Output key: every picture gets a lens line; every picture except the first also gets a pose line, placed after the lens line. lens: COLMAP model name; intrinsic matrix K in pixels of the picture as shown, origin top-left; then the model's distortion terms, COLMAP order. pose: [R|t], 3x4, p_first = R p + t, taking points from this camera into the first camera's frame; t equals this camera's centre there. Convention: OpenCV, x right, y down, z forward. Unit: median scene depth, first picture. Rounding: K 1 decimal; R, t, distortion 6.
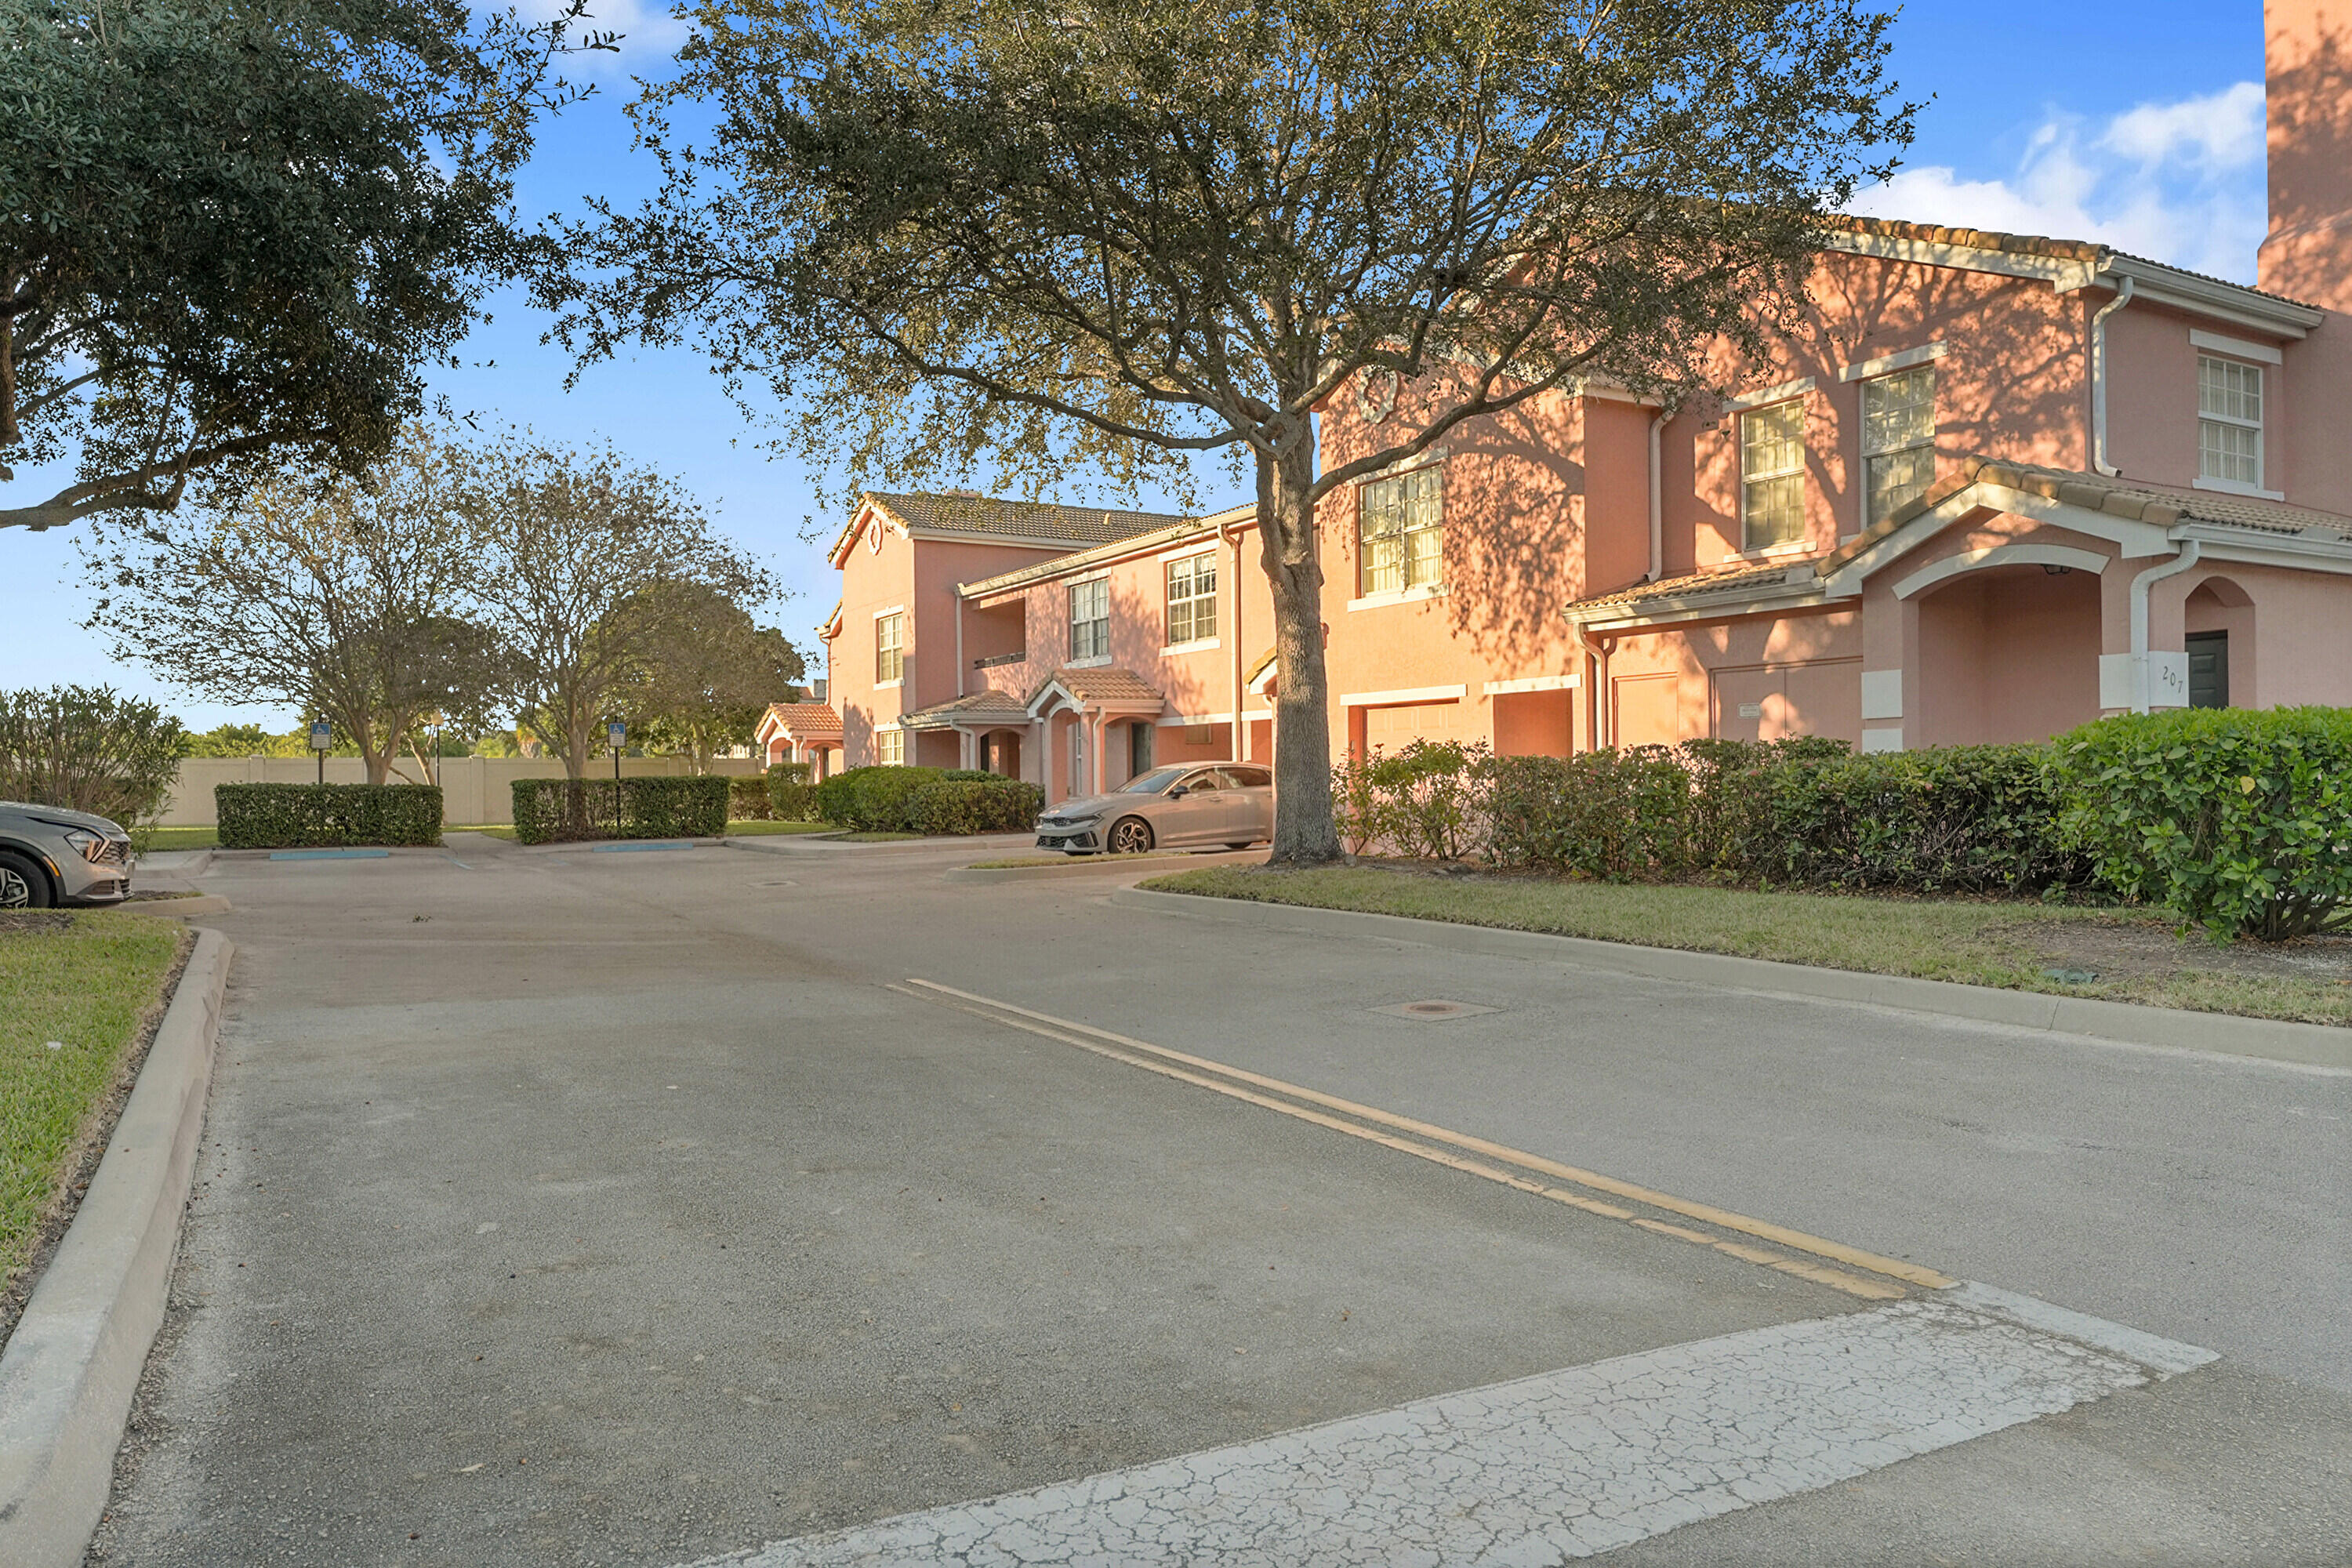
lens RADIAL K [[1576.4, 0, 1176.0], [0, 1576.4, 784.0], [0, 0, 1]] dist [-0.000027, -0.000229]
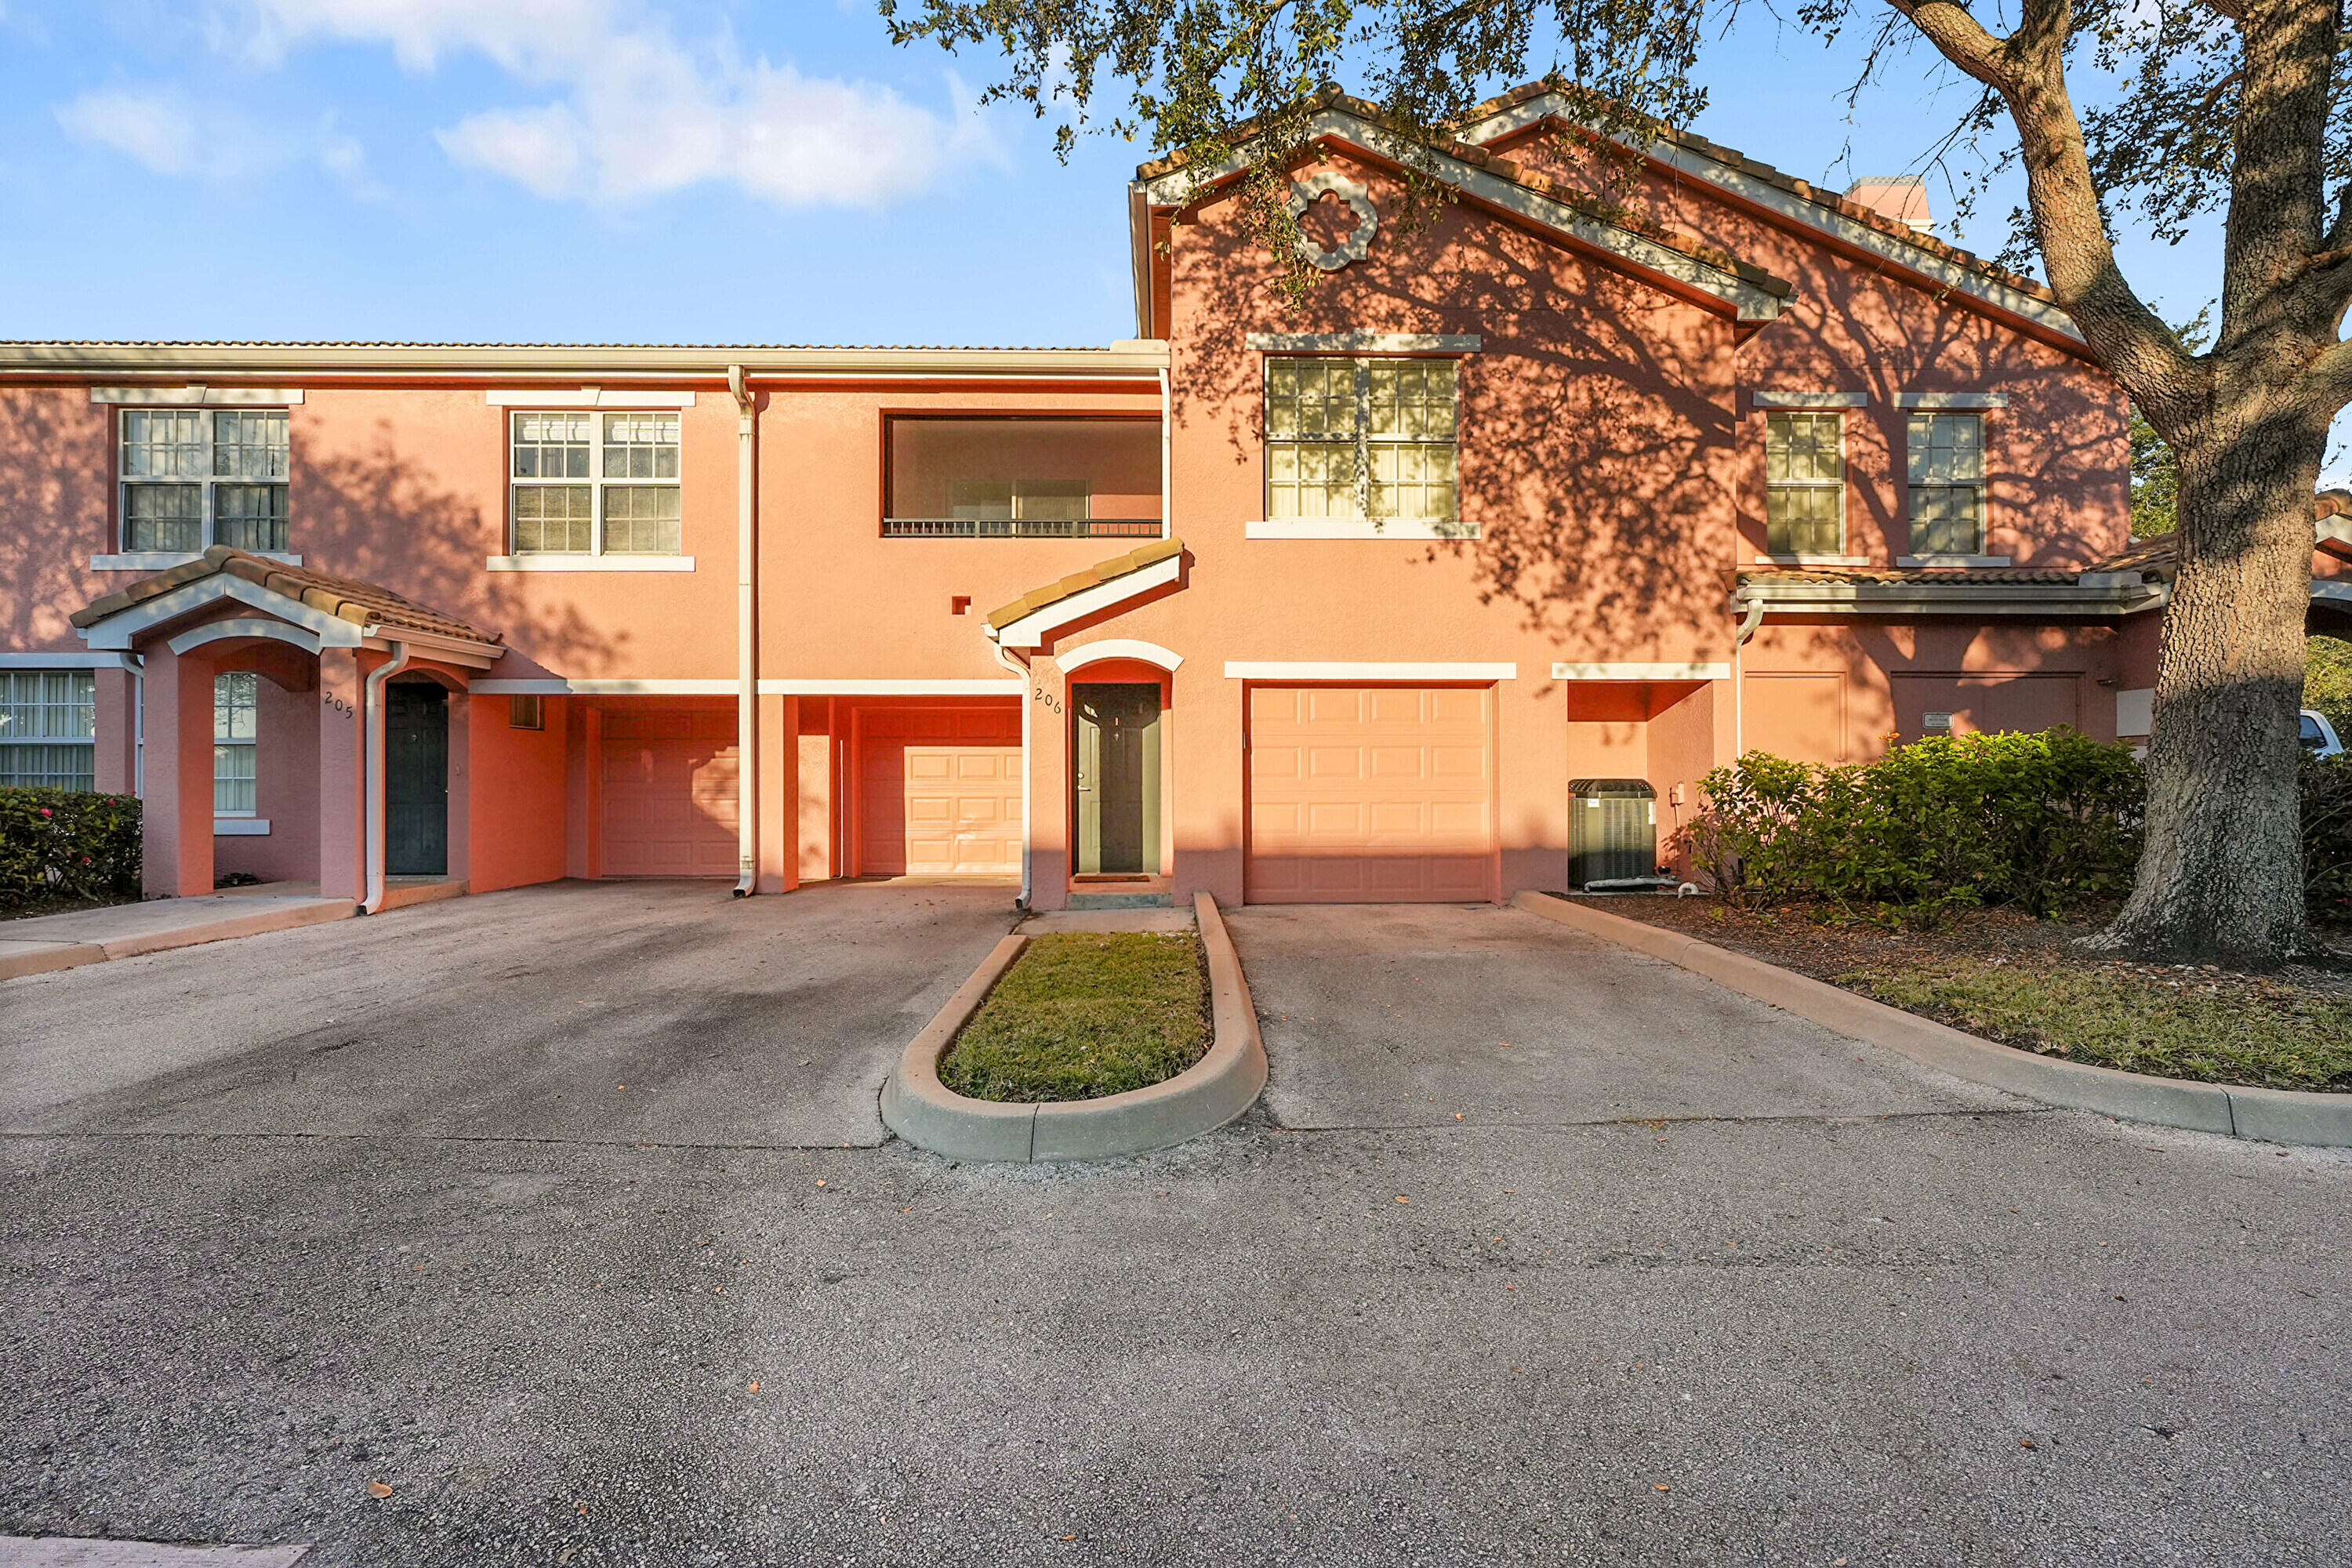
lens RADIAL K [[894.3, 0, 1171.3], [0, 894.3, 746.4], [0, 0, 1]] dist [-0.016388, 0.012977]
pose [[0.483060, 0.023507, 0.875272, -0.266922], [-0.006718, 0.999710, -0.023141, -0.018199], [-0.875562, 0.005298, 0.483077, 0.993358]]
